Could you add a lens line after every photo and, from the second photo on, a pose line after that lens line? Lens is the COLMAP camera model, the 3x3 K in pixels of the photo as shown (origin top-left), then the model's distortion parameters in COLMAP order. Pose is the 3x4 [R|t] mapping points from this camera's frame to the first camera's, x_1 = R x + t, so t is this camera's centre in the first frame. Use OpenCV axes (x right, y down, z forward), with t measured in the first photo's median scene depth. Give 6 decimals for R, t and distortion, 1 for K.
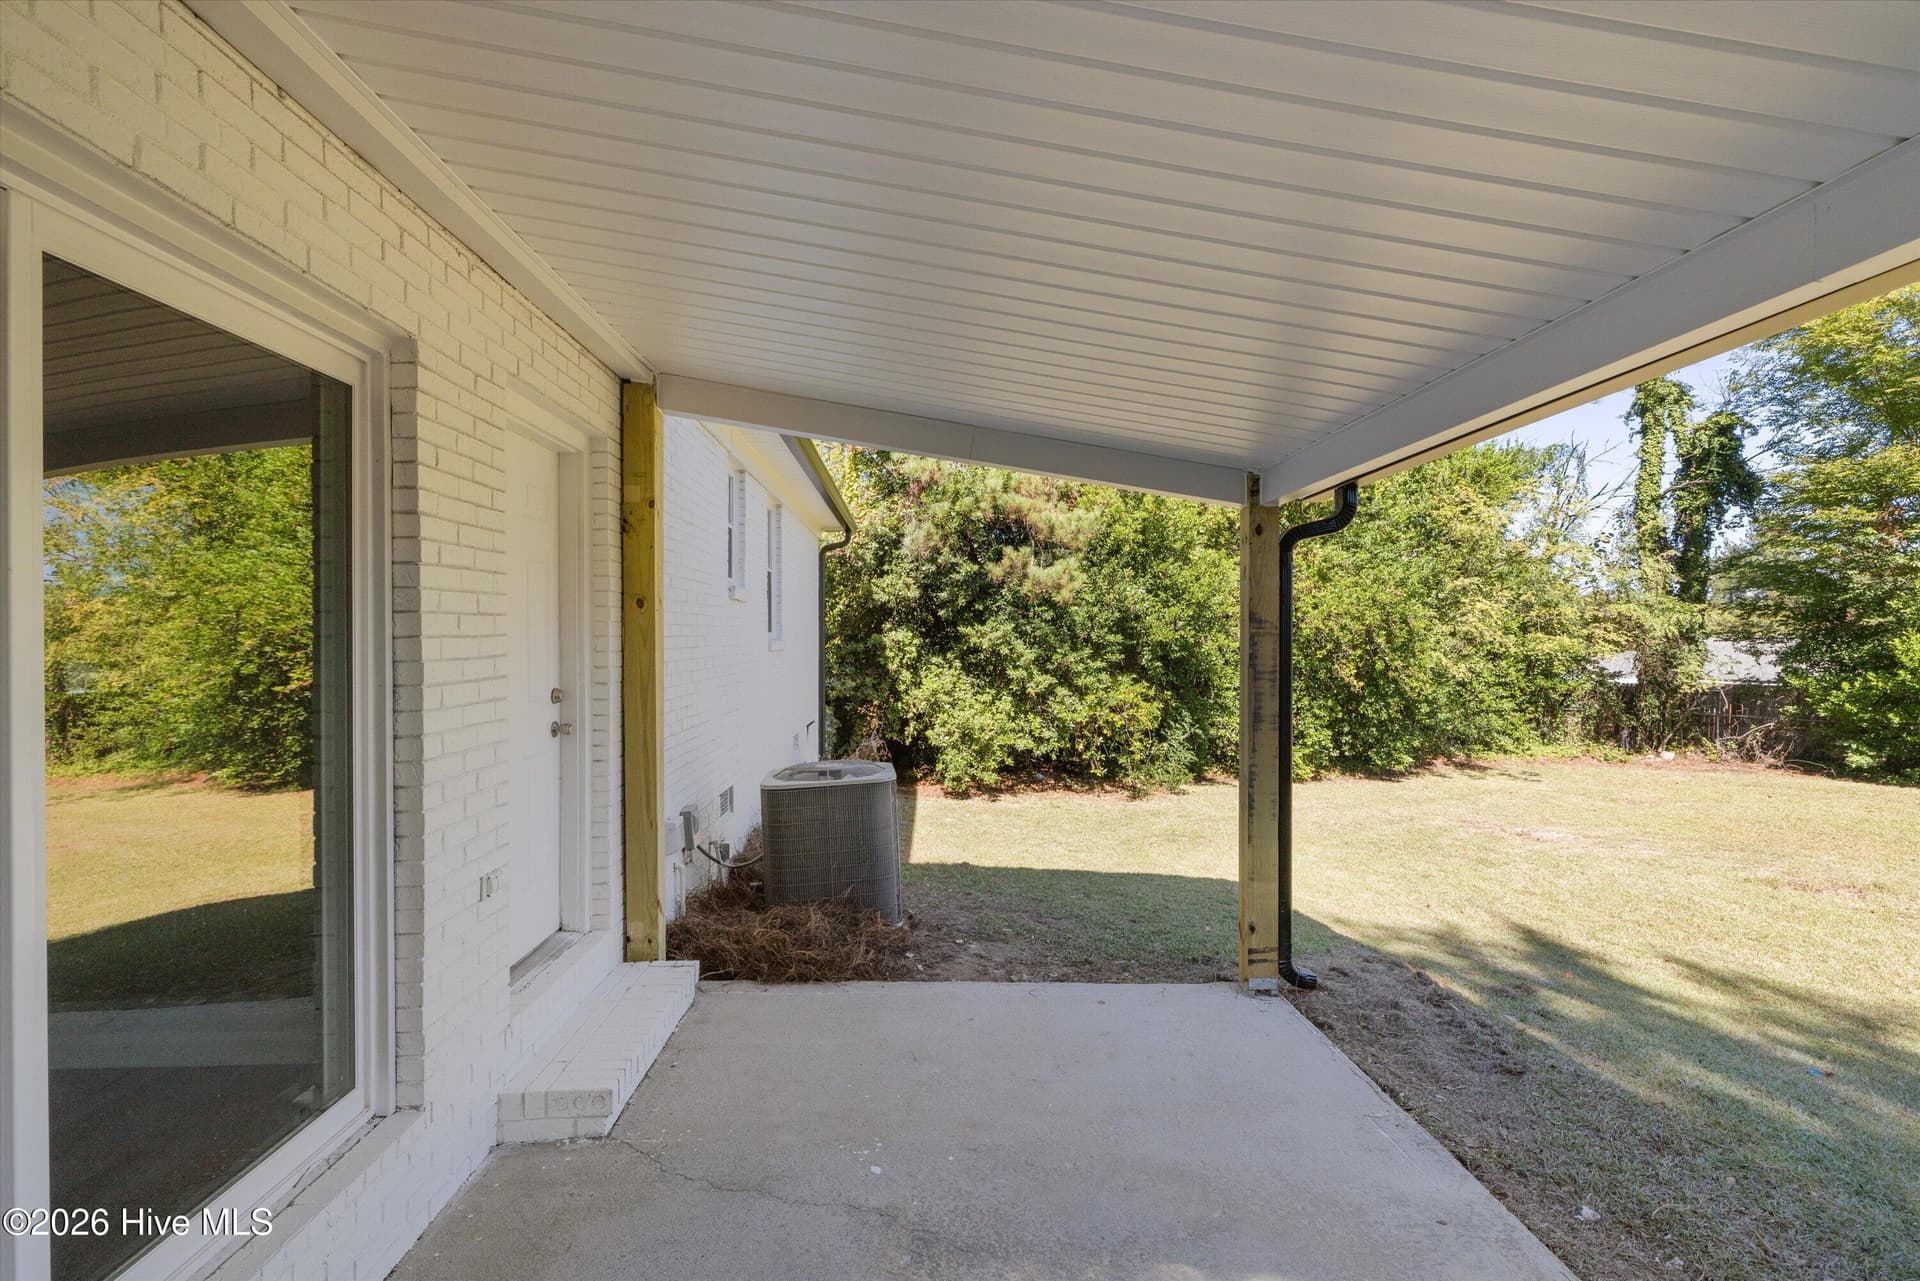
lens RADIAL K [[974.3, 0, 960.0], [0, 974.3, 640.5], [0, 0, 1]] dist [0.000773, -0.002359]
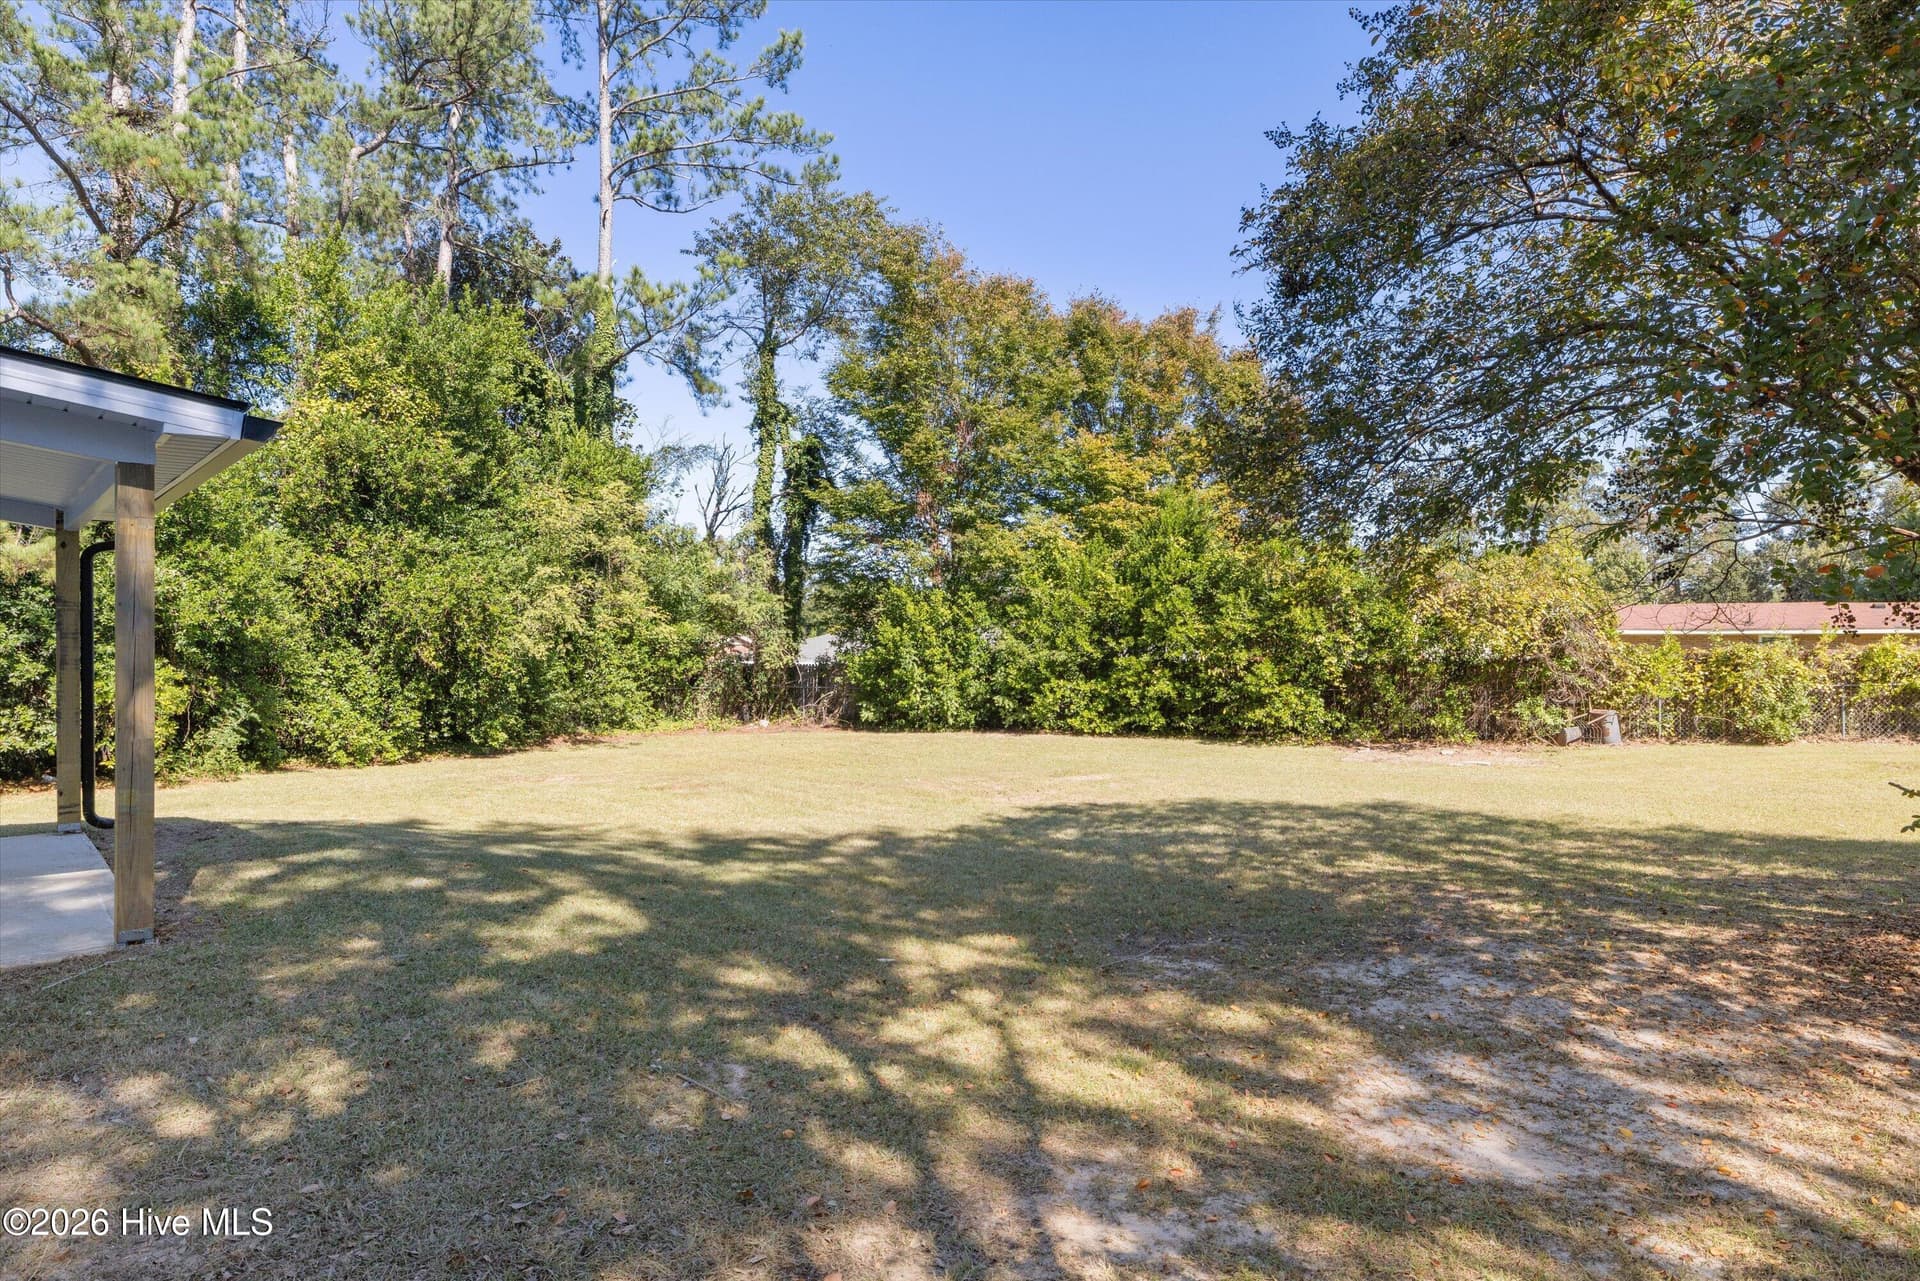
lens RADIAL K [[1194.2, 0, 1085.4], [0, 1194.2, 657.2], [0, 0, 1]] dist [-0.003078, 0.001918]
pose [[0.744904, -0.017999, 0.666929, 0.060714], [0.003438, 0.999726, 0.023141, 0.007204], [-0.667163, -0.014945, 0.744762, -0.384973]]
